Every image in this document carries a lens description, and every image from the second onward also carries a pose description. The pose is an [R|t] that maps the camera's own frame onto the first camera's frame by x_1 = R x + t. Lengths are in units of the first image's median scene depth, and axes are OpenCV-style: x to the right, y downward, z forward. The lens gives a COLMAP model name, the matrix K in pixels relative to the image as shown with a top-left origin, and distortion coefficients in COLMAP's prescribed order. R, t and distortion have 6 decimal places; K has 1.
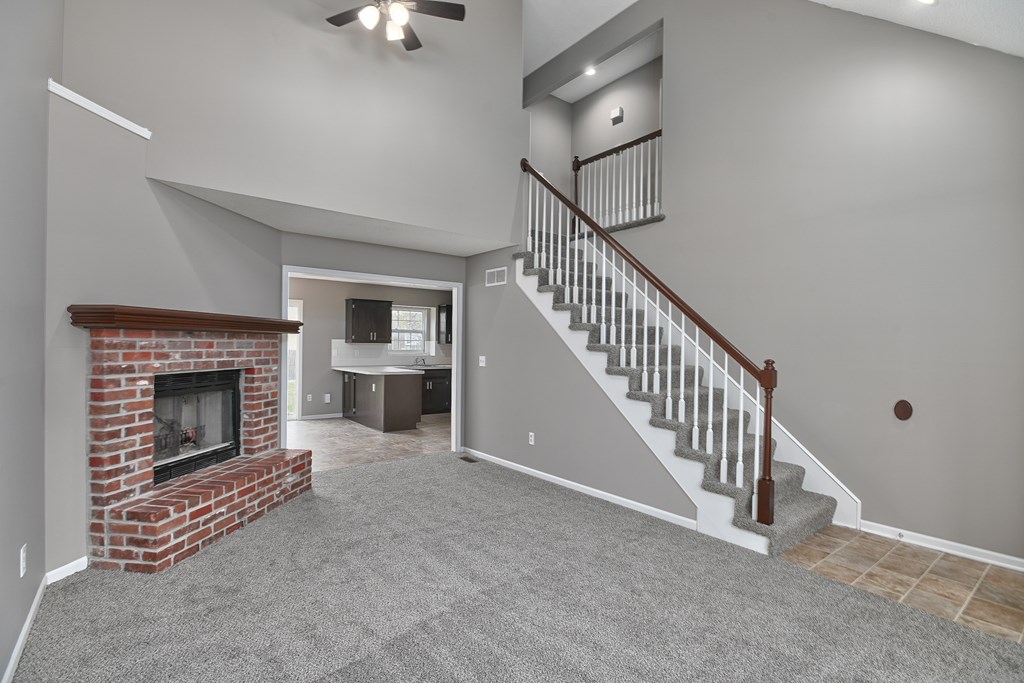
lens RADIAL K [[486.1, 0, 492.8], [0, 486.1, 344.3], [0, 0, 1]] dist [0.000662, -0.000380]
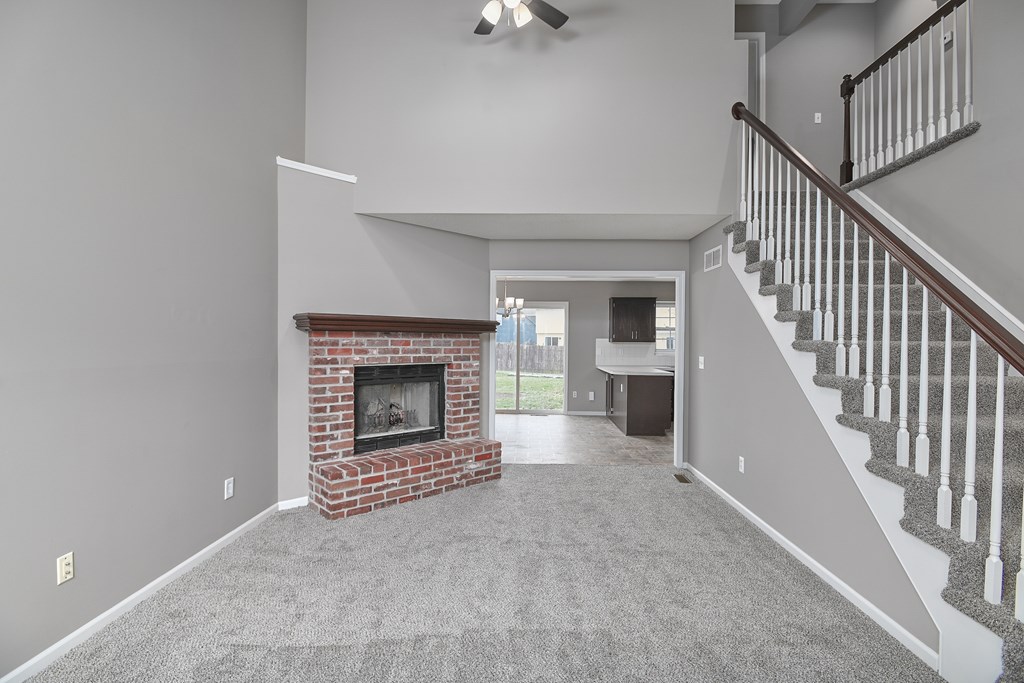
lens RADIAL K [[476.6, 0, 510.0], [0, 476.6, 344.1], [0, 0, 1]] dist [0.000655, 0.000456]
pose [[0.776152, -0.001583, -0.630544, 0.369949], [0.000840, 0.999999, -0.001476, 0.006074], [0.630546, 0.000615, 0.776152, 0.253700]]
